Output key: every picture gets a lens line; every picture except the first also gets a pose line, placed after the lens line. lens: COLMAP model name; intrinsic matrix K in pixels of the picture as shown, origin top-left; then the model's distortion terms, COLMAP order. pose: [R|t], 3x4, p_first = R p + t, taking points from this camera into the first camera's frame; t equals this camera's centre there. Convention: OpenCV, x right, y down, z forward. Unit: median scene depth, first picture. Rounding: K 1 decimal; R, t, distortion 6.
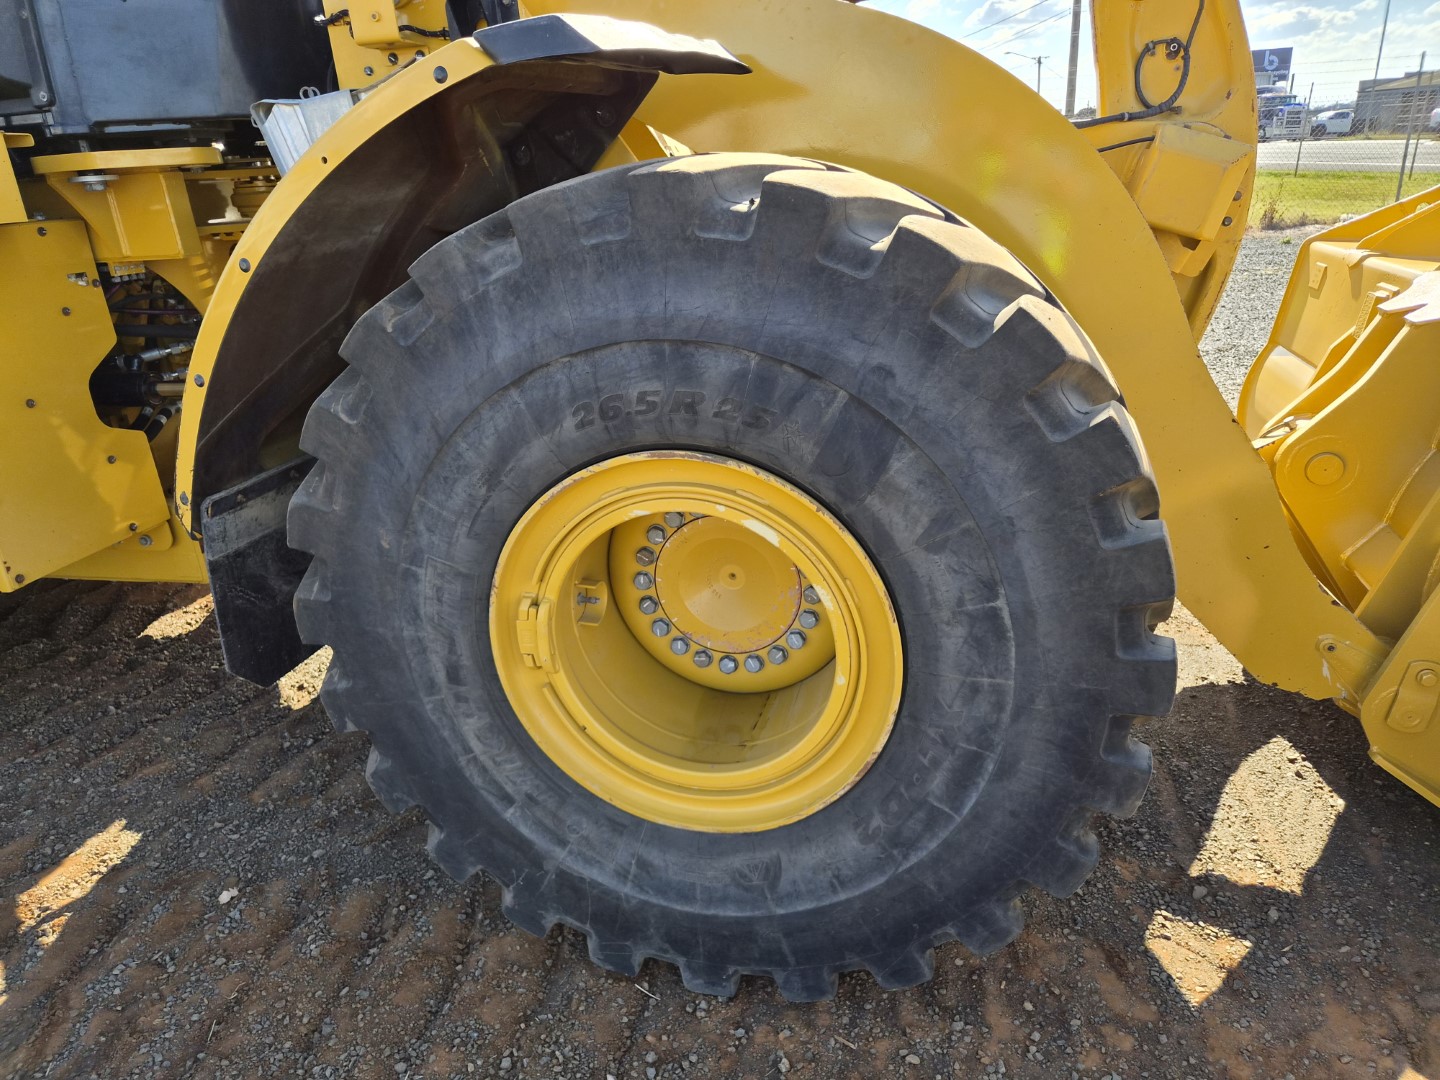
lens RADIAL K [[963.2, 0, 737.2], [0, 963.2, 543.1], [0, 0, 1]] dist [0.042634, -0.034854]
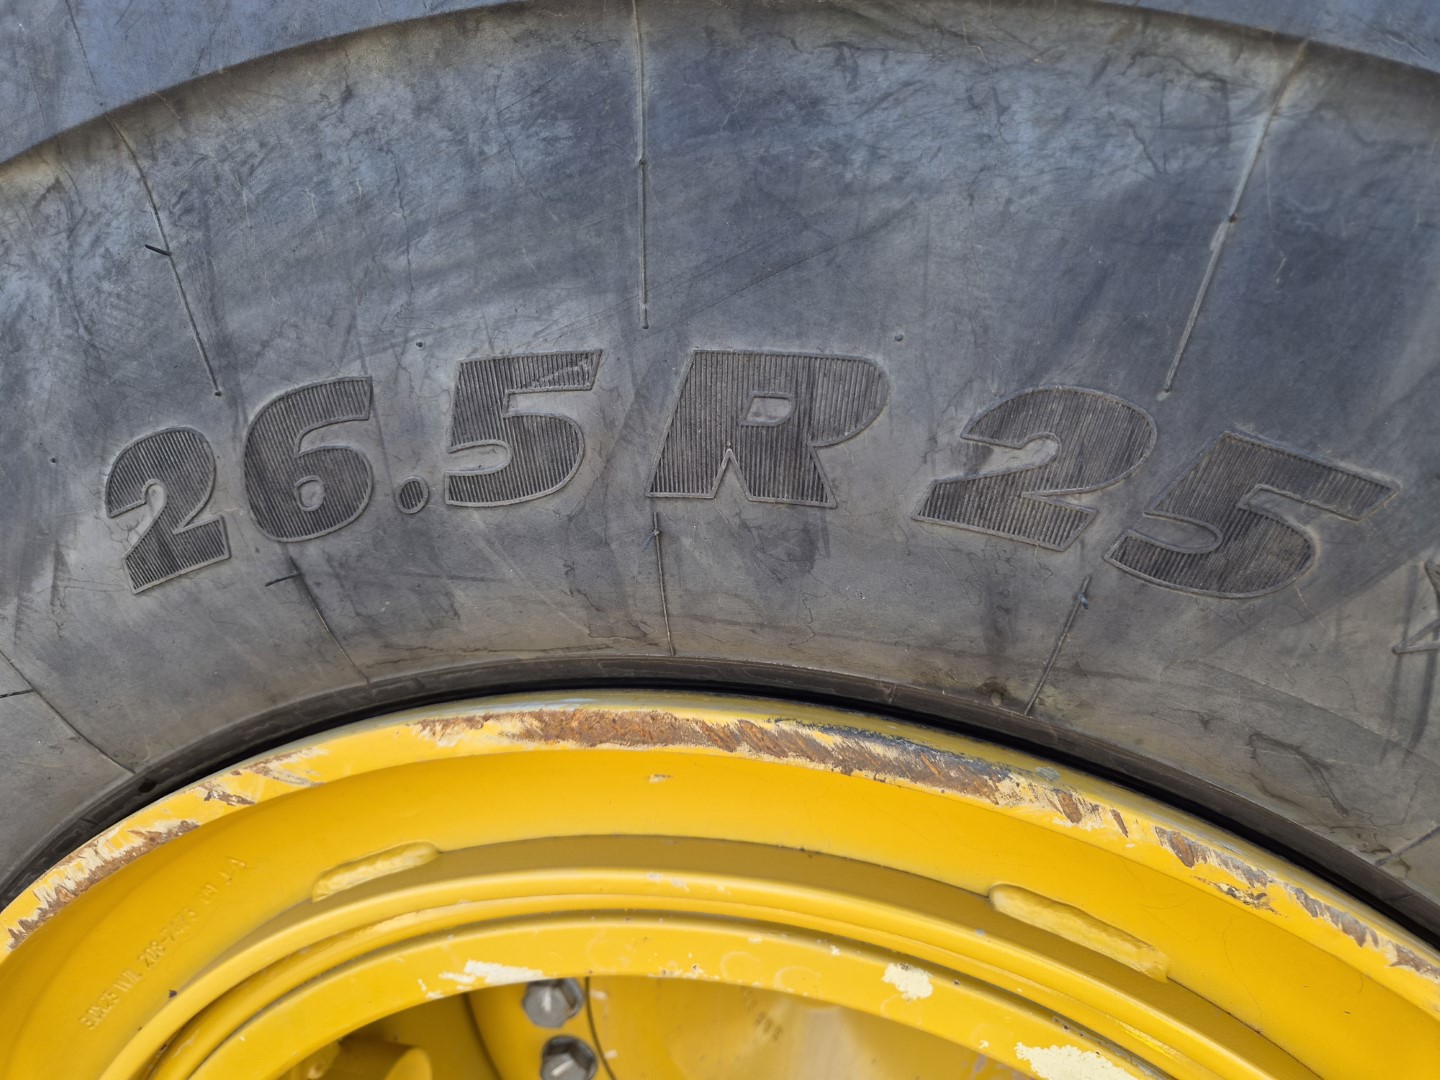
lens RADIAL K [[973.9, 0, 725.1], [0, 973.9, 533.0], [0, 0, 1]] dist [0.052565, -0.038182]
pose [[0.999504, -0.000119, 0.031500, -0.062762], [0.003345, 0.994742, -0.102353, -0.110429], [-0.031322, 0.102408, 0.994249, 0.832640]]
